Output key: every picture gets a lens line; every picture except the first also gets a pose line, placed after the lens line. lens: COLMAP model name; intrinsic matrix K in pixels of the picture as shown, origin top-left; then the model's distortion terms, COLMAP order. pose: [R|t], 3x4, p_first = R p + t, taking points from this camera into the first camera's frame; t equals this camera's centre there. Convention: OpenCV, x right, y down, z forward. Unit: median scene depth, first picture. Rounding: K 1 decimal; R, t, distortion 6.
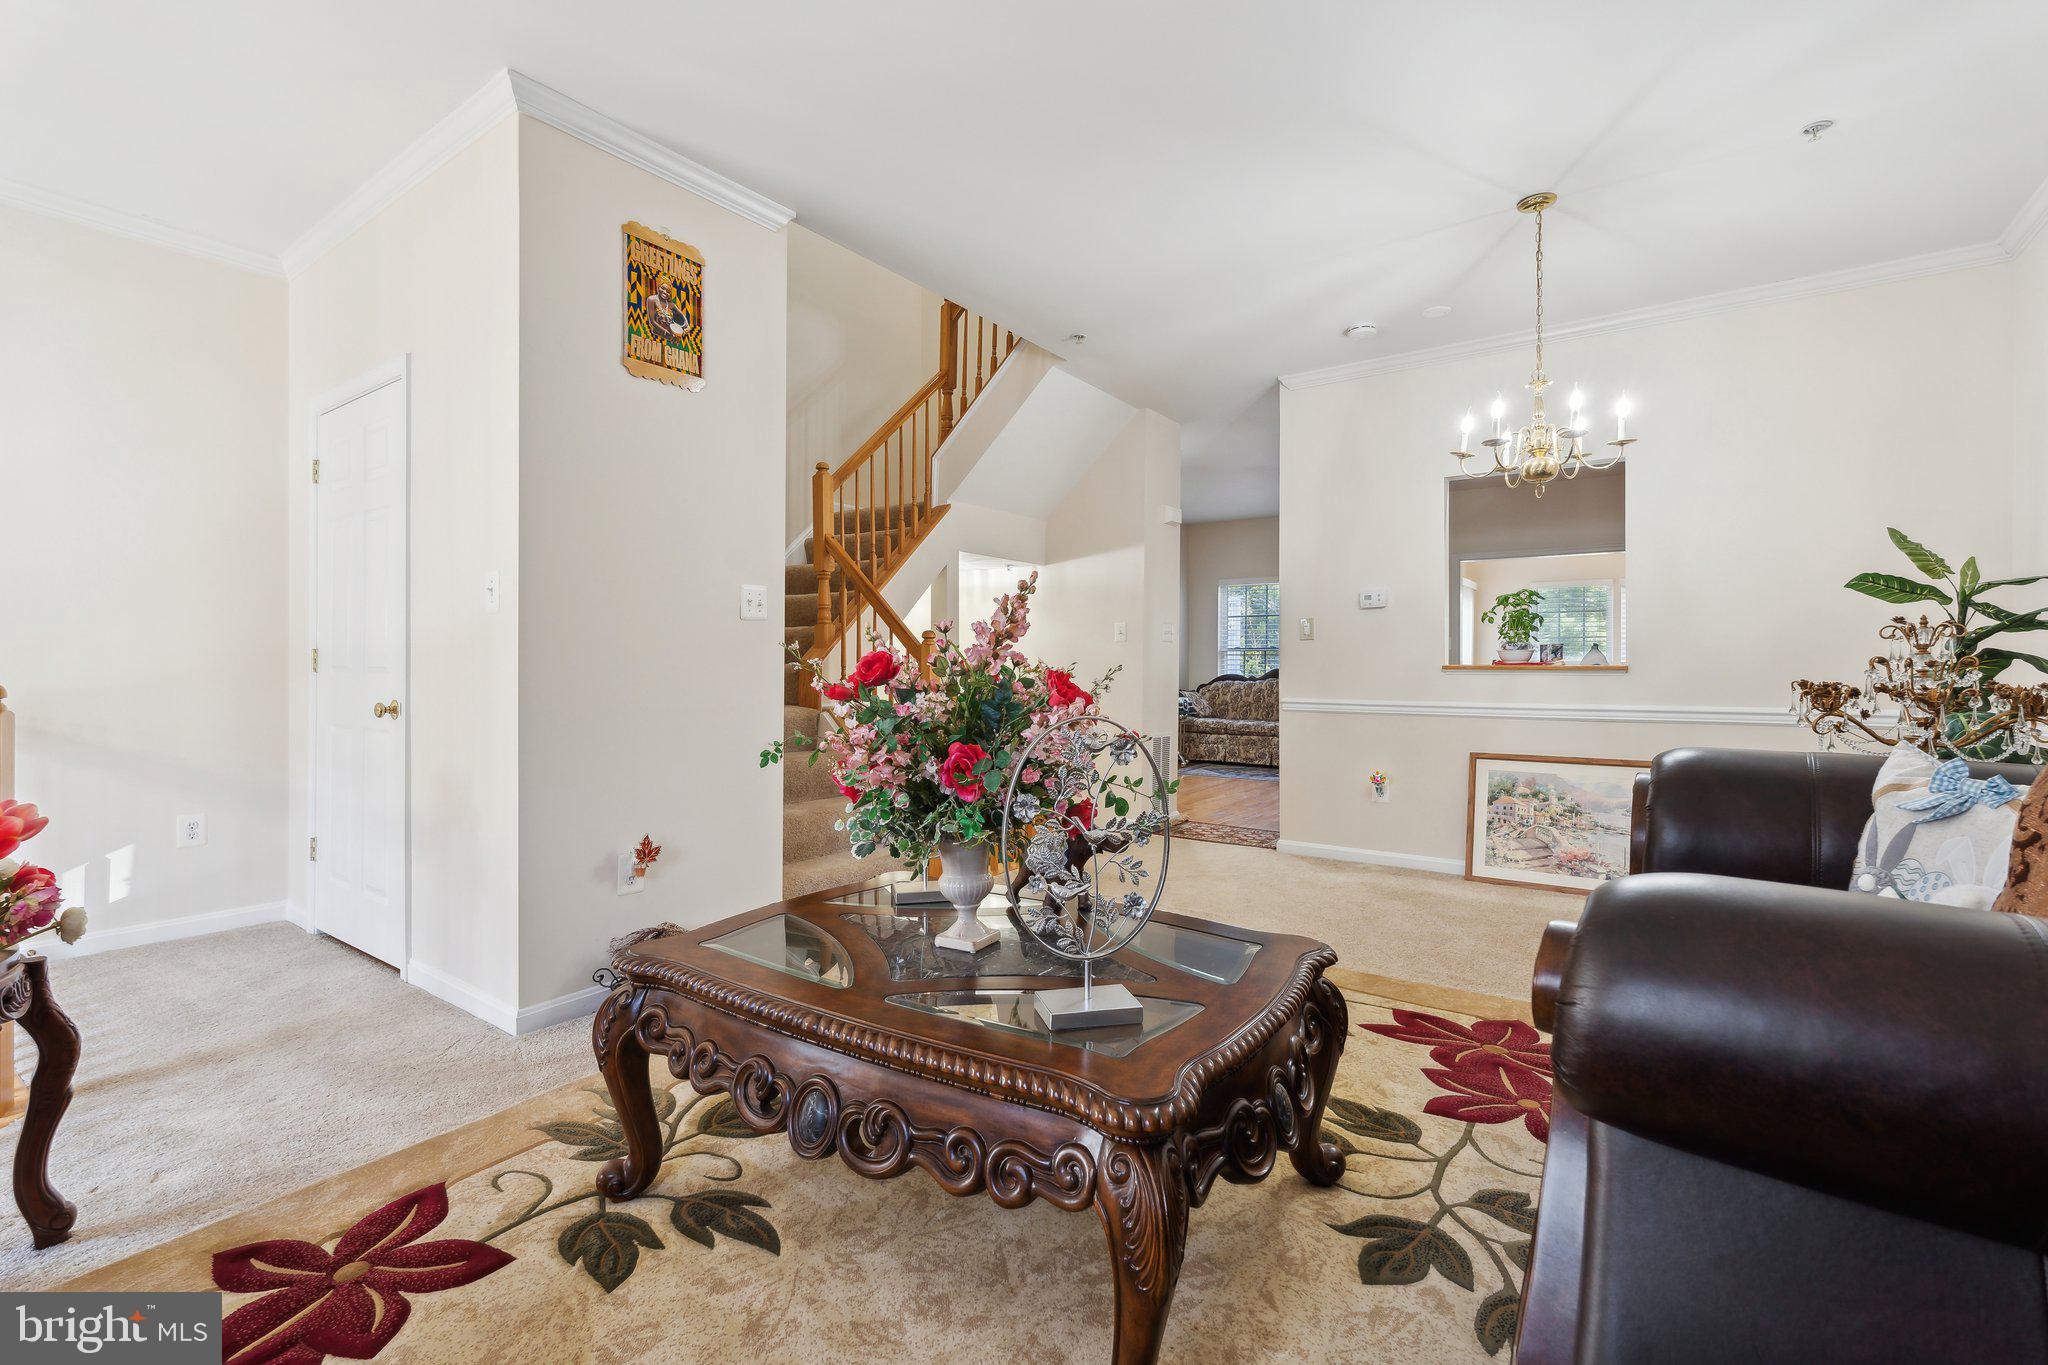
lens RADIAL K [[903.2, 0, 1013.0], [0, 903.2, 676.7], [0, 0, 1]] dist [-0.004901, -0.000626]
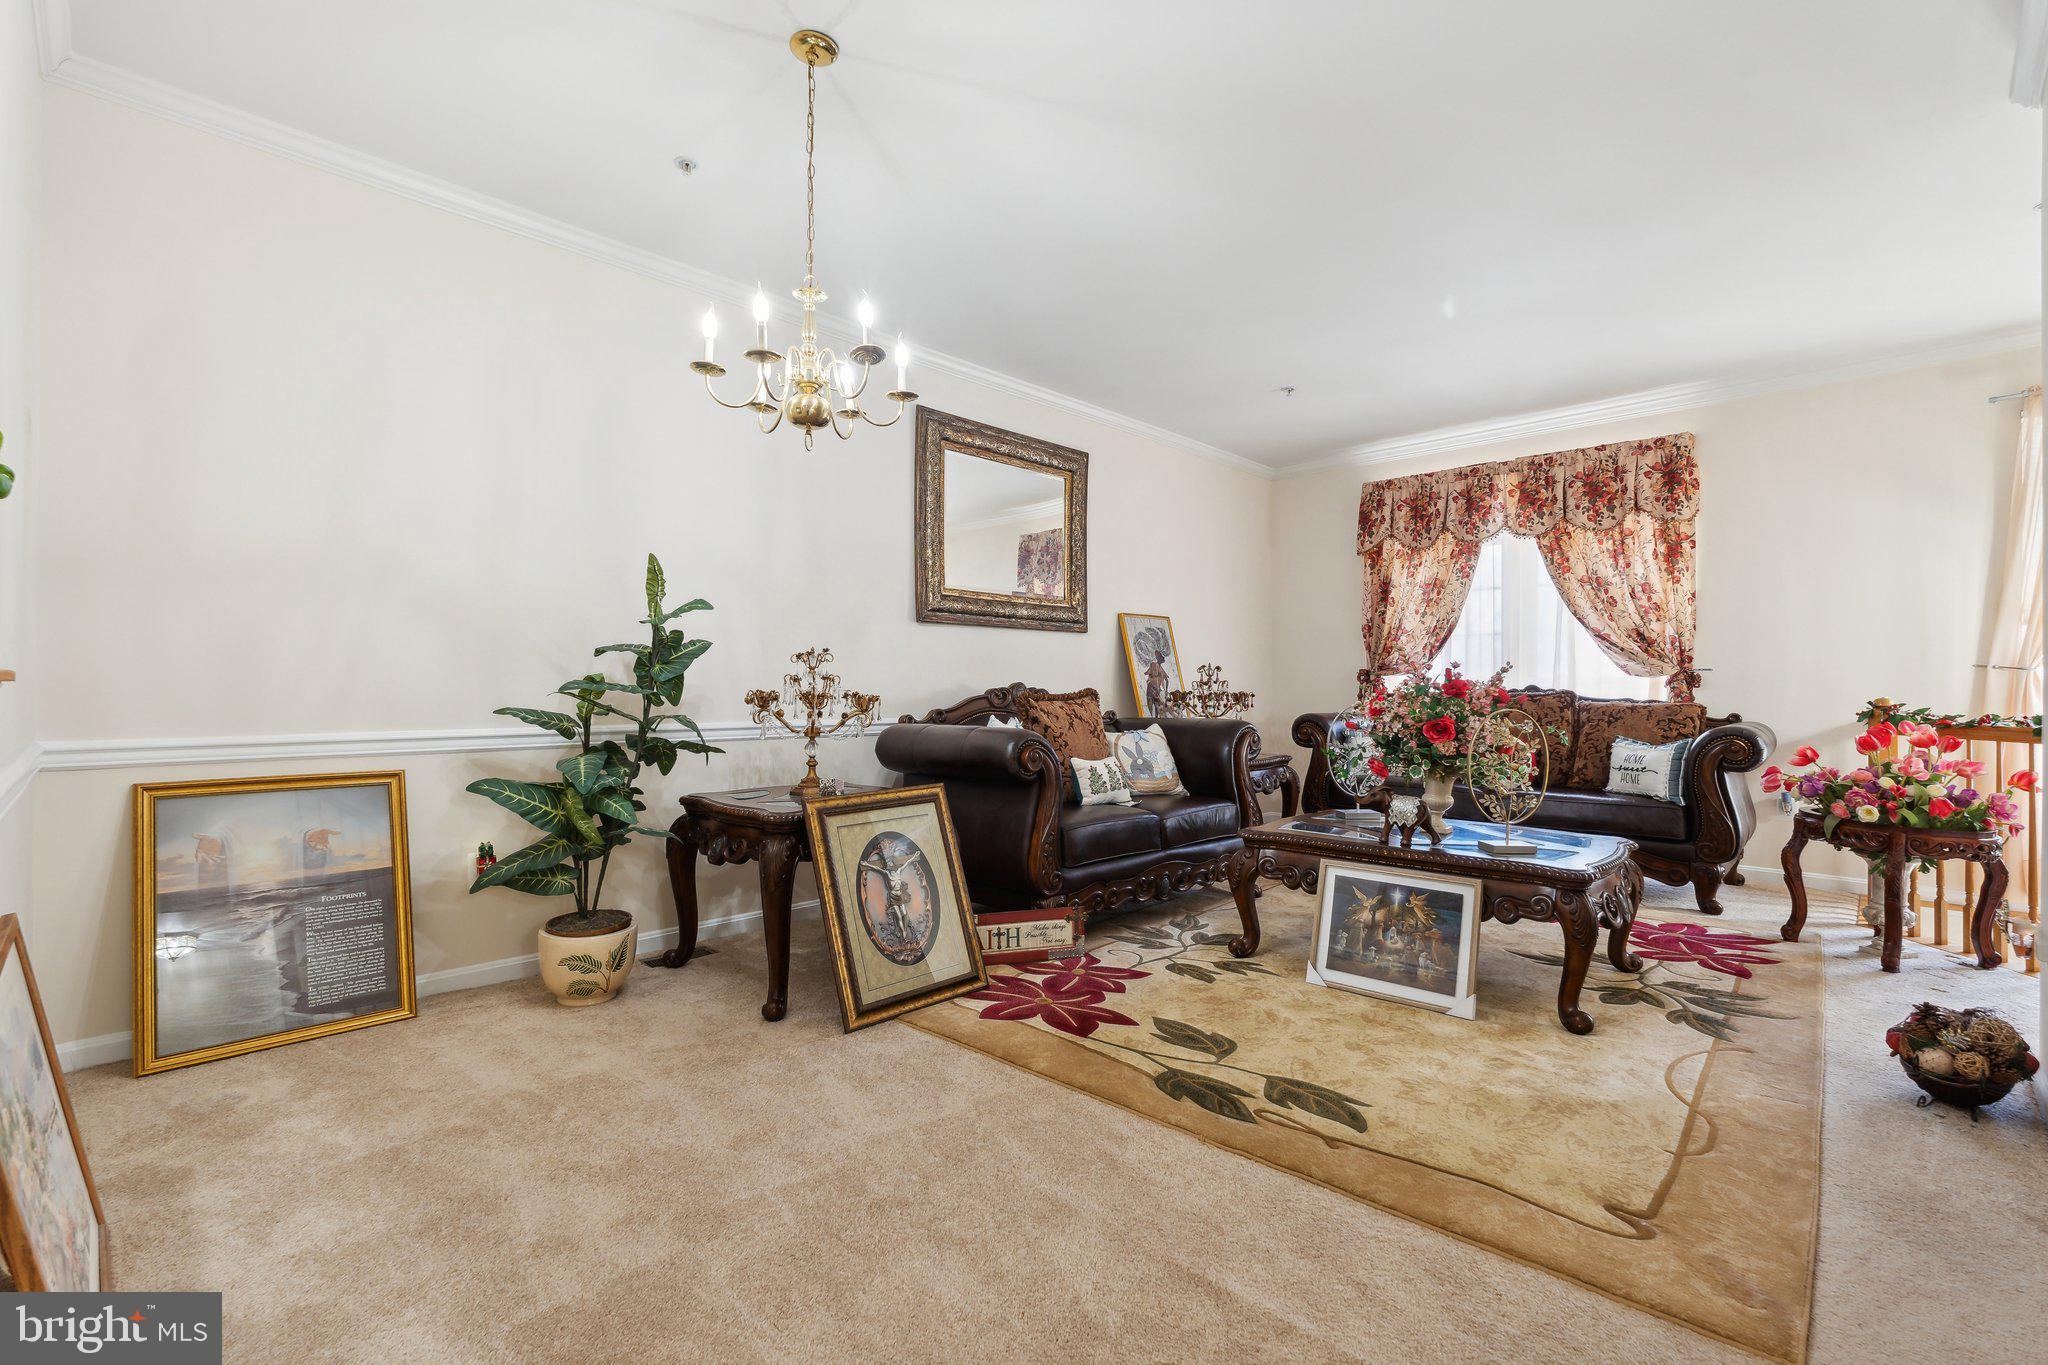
lens RADIAL K [[903.2, 0, 1016.2], [0, 903.2, 678.2], [0, 0, 1]] dist [-0.004901, -0.000626]
pose [[-0.988586, -0.009181, 0.150375, 0.224039], [-0.008212, 0.999941, 0.007065, -0.013967], [-0.150431, 0.005749, -0.988604, 1.243942]]
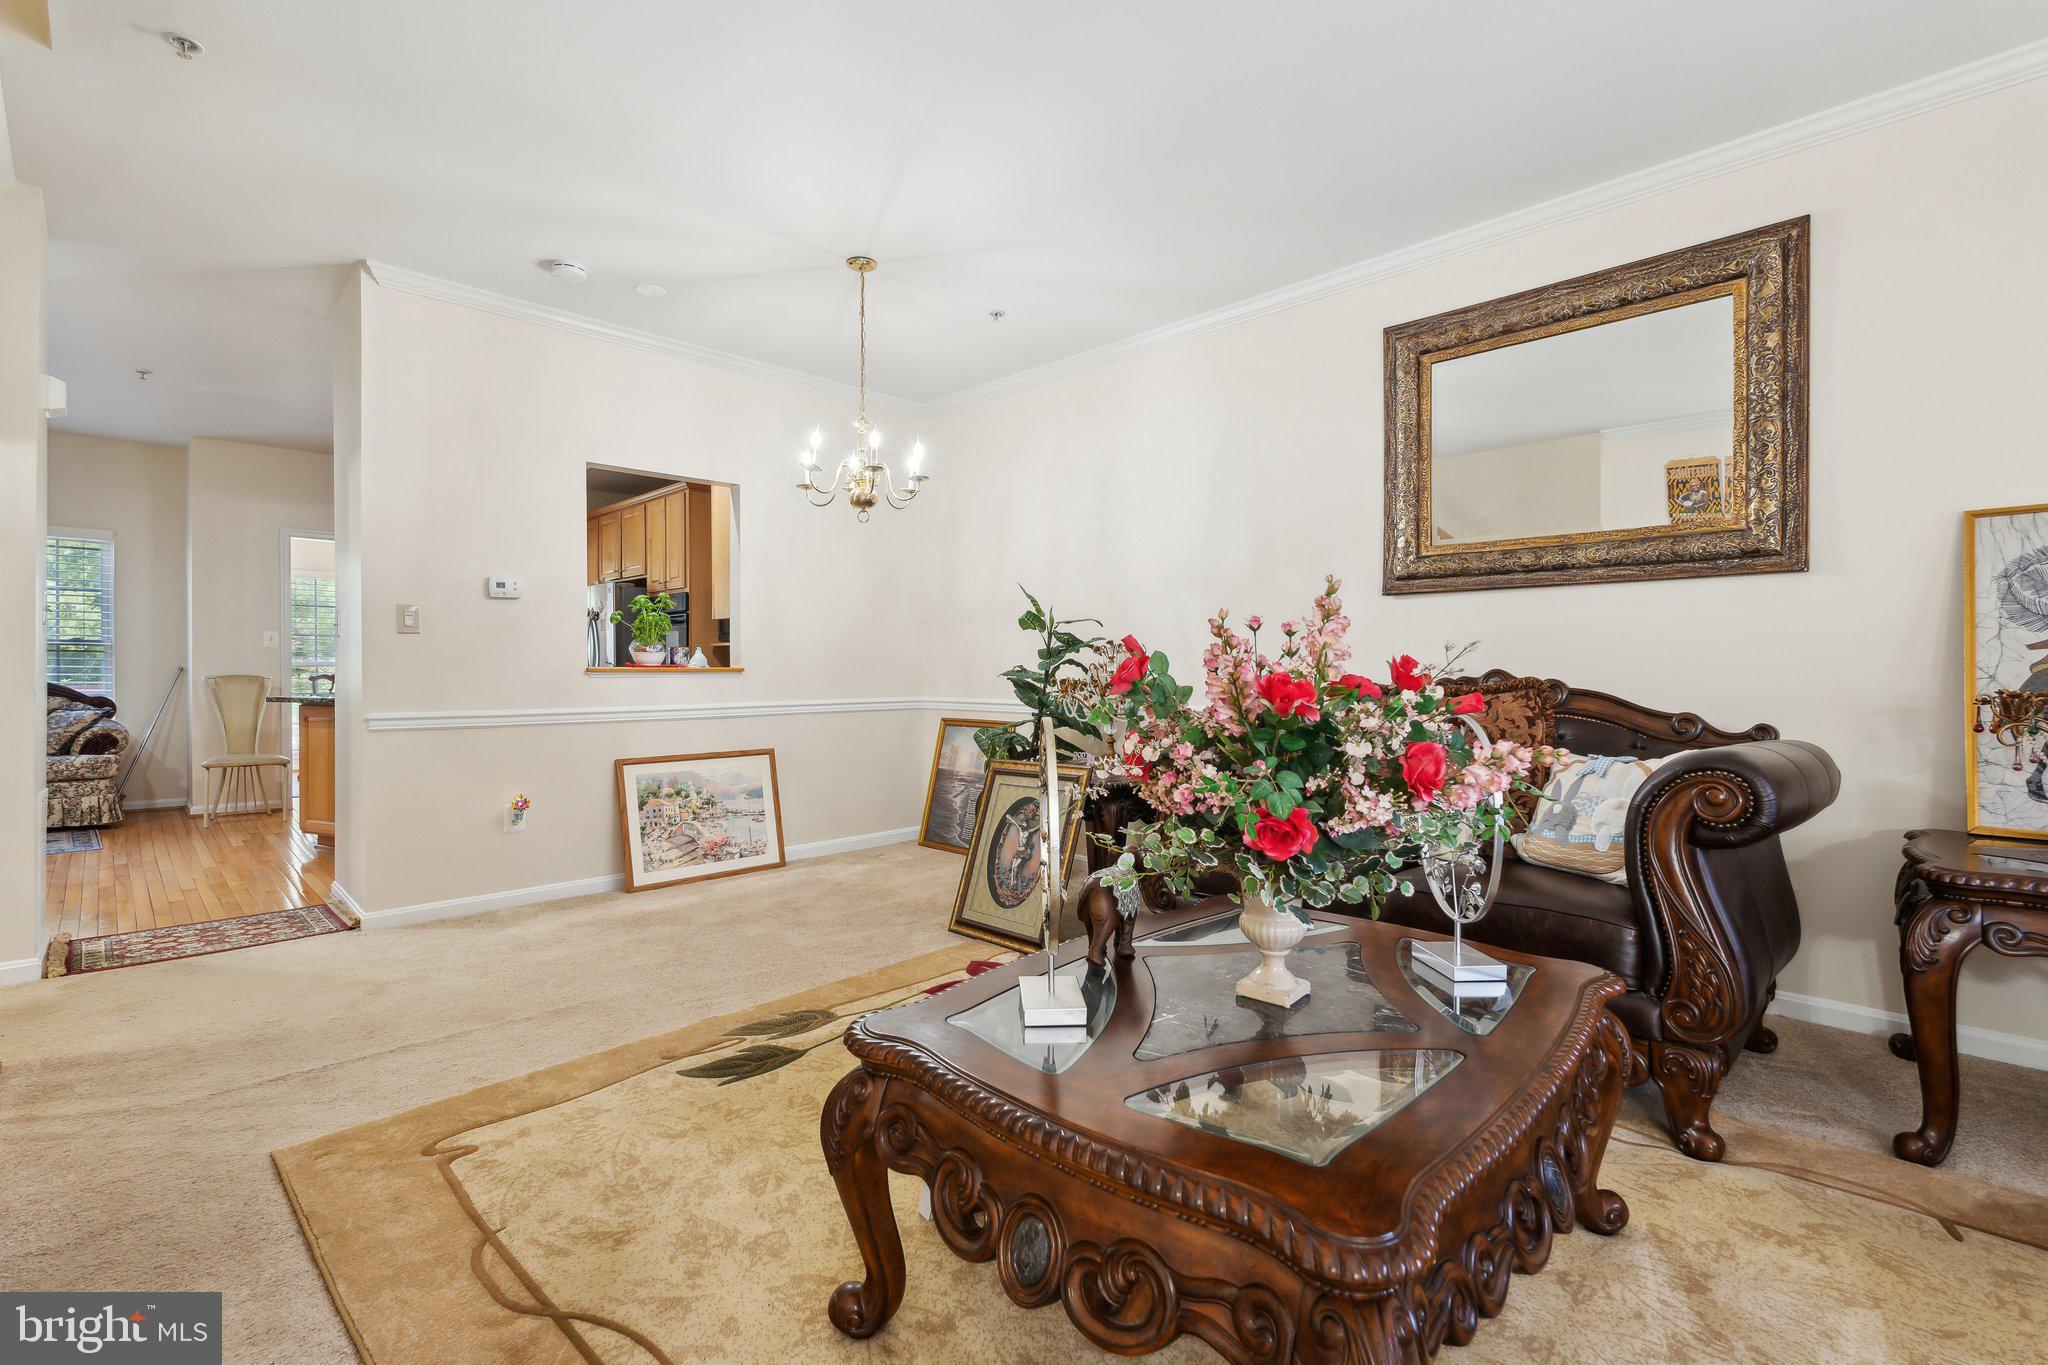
lens RADIAL K [[903.2, 0, 1020.7], [0, 903.2, 672.9], [0, 0, 1]] dist [-0.004901, -0.000626]
pose [[0.145722, -0.003539, 0.989319, -0.385100], [0.011619, 0.999931, 0.001866, -0.003895], [-0.989257, 0.011223, 0.145753, 0.460454]]
